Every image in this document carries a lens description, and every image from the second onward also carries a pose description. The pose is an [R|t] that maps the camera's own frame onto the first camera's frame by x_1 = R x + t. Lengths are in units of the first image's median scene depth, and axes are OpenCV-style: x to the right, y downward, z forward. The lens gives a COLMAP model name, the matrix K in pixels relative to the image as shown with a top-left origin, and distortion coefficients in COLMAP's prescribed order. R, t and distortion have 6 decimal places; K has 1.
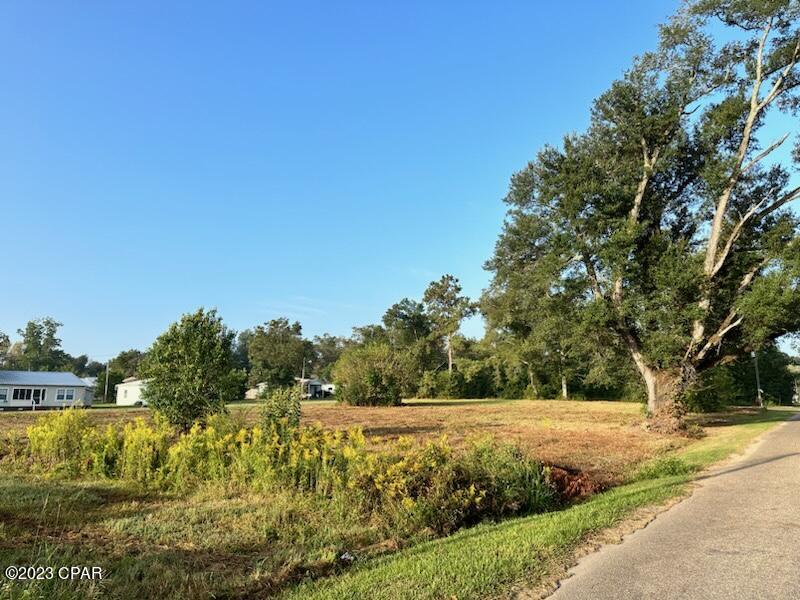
lens RADIAL K [[561.3, 0, 398.5], [0, 561.3, 294.1], [0, 0, 1]] dist [0.083599, -0.107293]
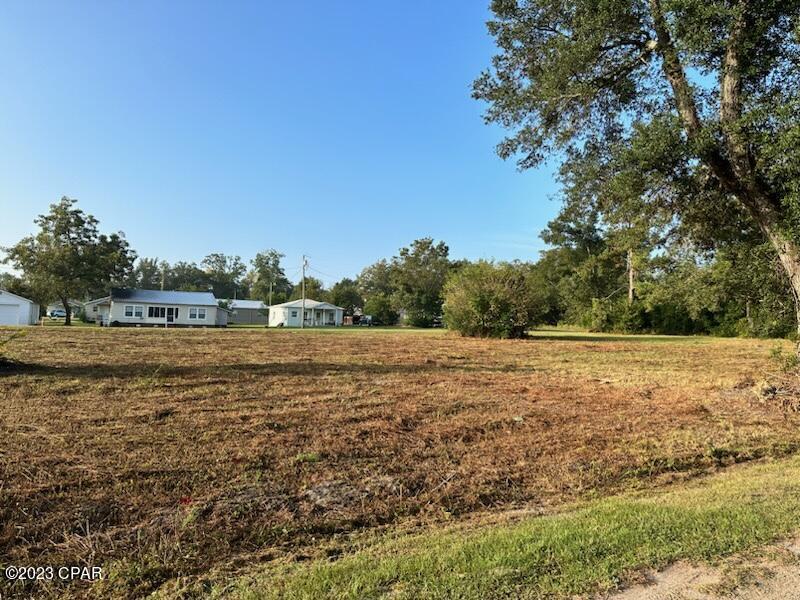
lens RADIAL K [[562.0, 0, 395.9], [0, 562.0, 295.1], [0, 0, 1]] dist [0.072827, -0.087179]
pose [[0.910653, 0.007775, -0.413099, 0.146983], [0.042150, 0.992858, 0.111605, 0.038585], [0.411017, -0.119045, 0.903822, 0.198357]]
